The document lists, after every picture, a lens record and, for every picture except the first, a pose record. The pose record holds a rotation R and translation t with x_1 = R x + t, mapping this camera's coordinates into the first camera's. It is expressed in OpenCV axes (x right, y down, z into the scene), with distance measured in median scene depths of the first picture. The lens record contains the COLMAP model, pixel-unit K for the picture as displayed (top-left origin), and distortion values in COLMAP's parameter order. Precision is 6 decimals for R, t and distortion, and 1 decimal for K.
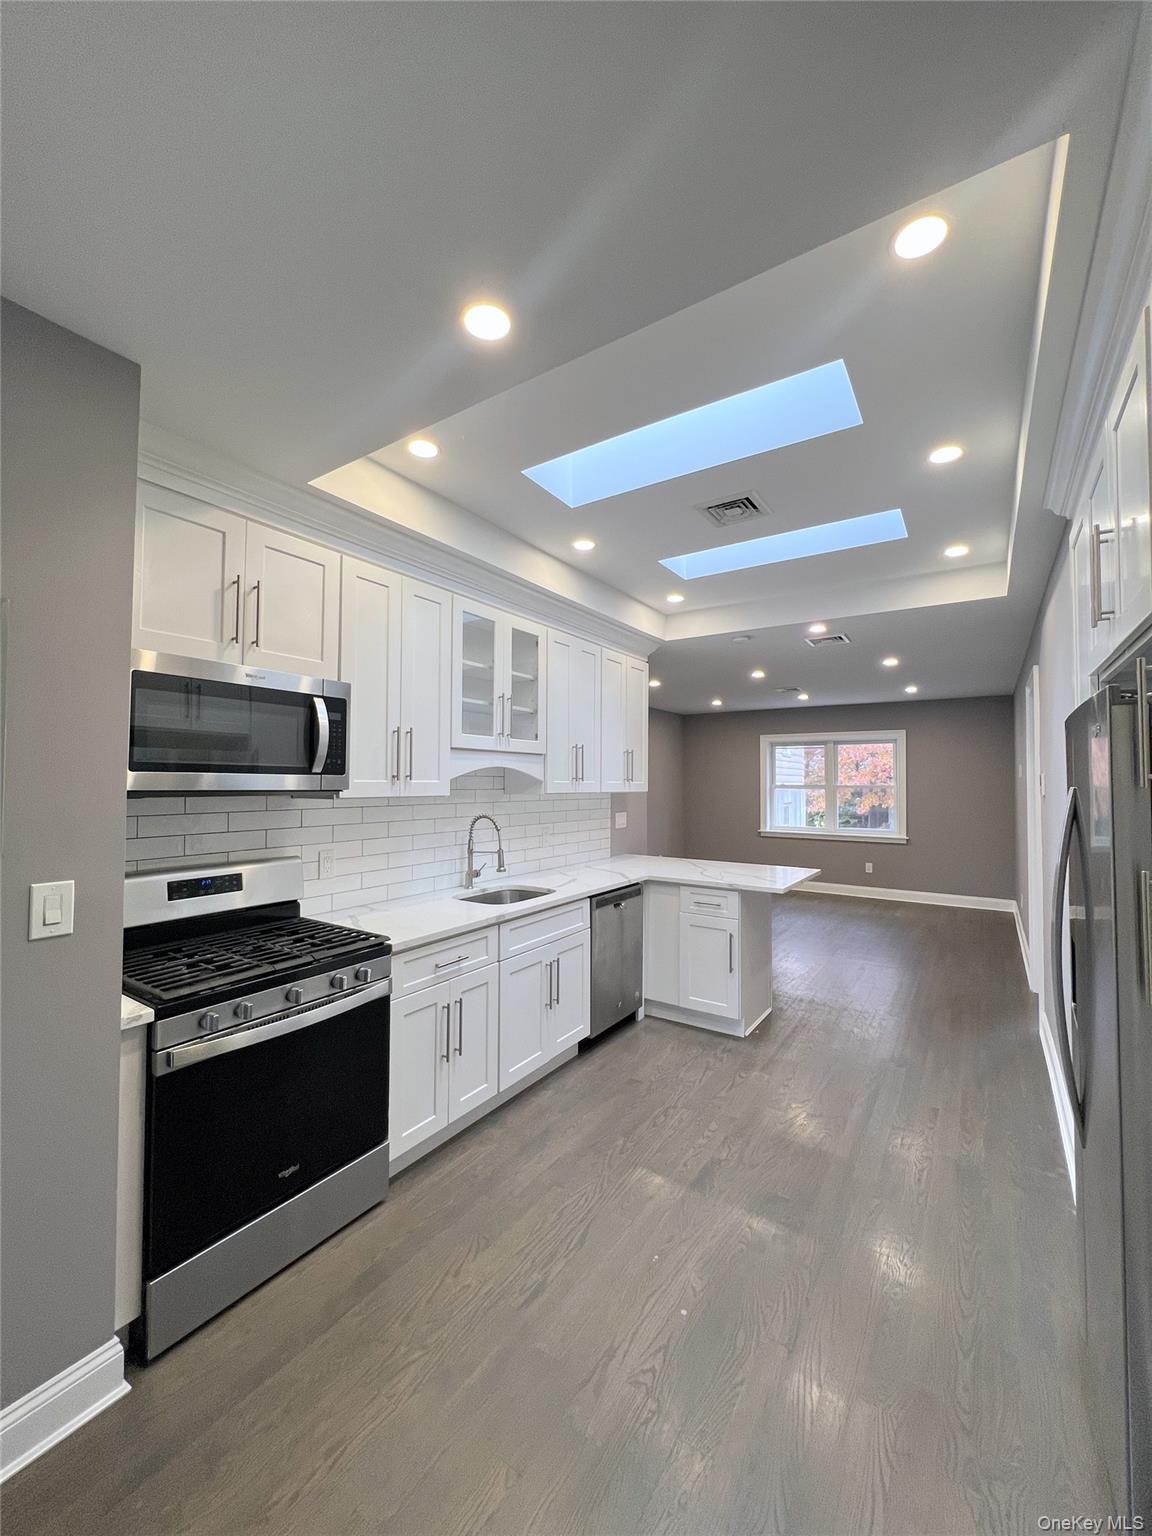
lens RADIAL K [[617.6, 0, 577.7], [0, 617.6, 765.7], [0, 0, 1]] dist [0.015034, -0.000175]
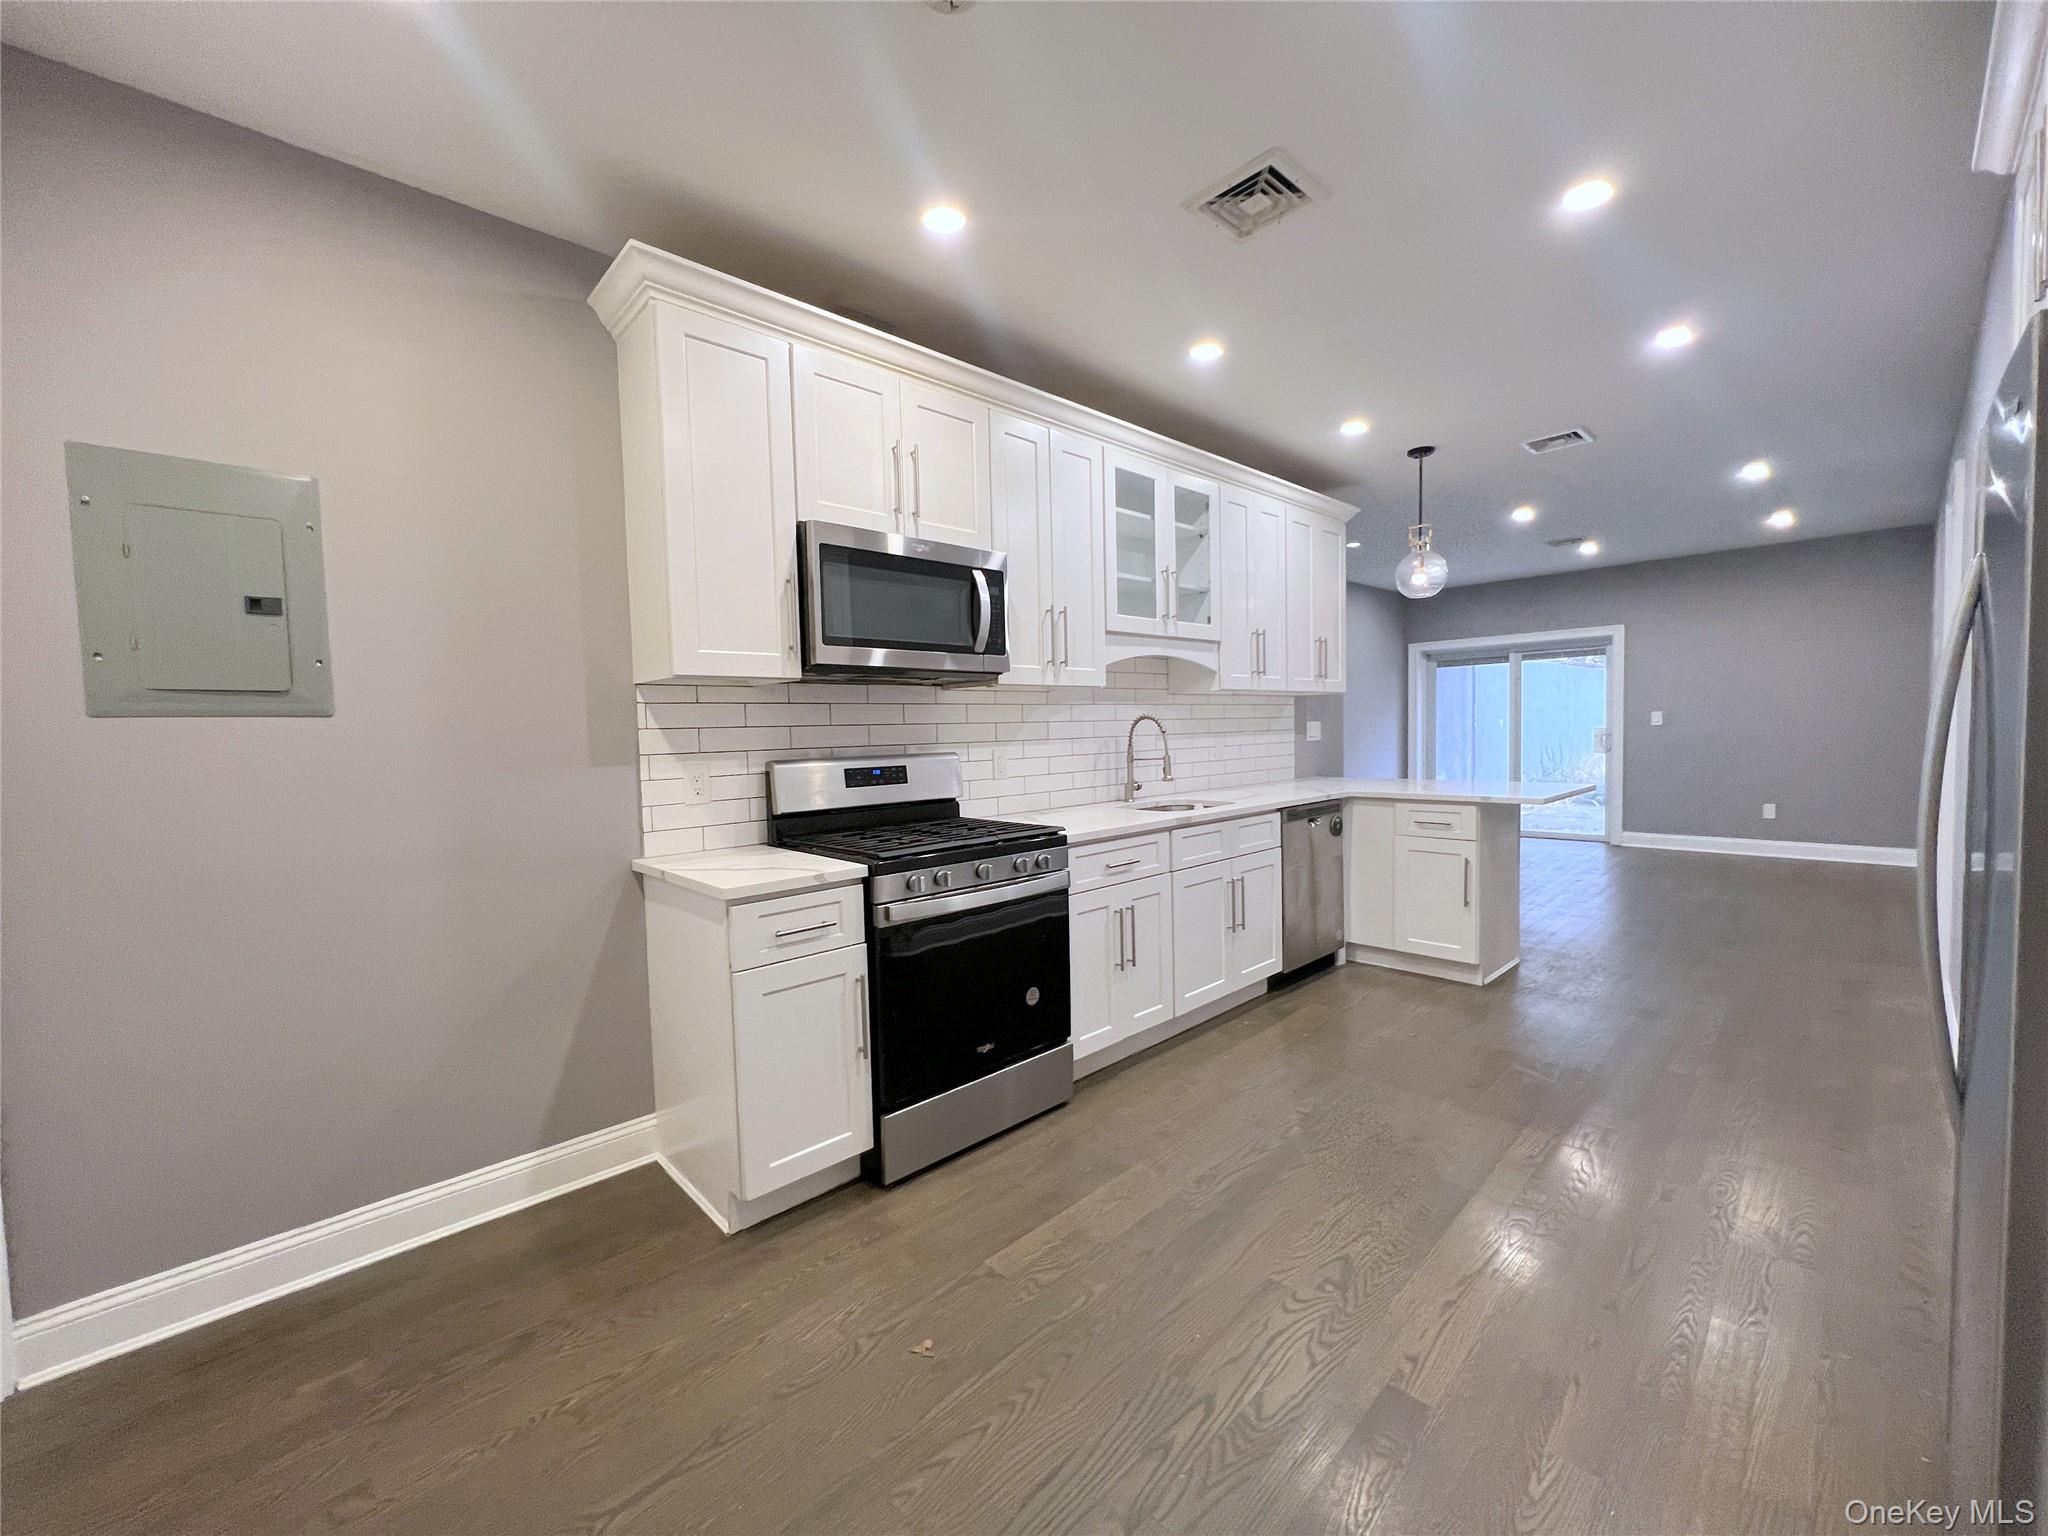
lens RADIAL K [[823.5, 0, 1022.4], [0, 823.5, 783.7], [0, 0, 1]] dist [0.015034, -0.000175]
pose [[0.973387, -0.015782, -0.228625, -0.064195], [0.032761, 0.996962, 0.070663, 0.093986], [0.226815, -0.076272, 0.970947, -0.149027]]
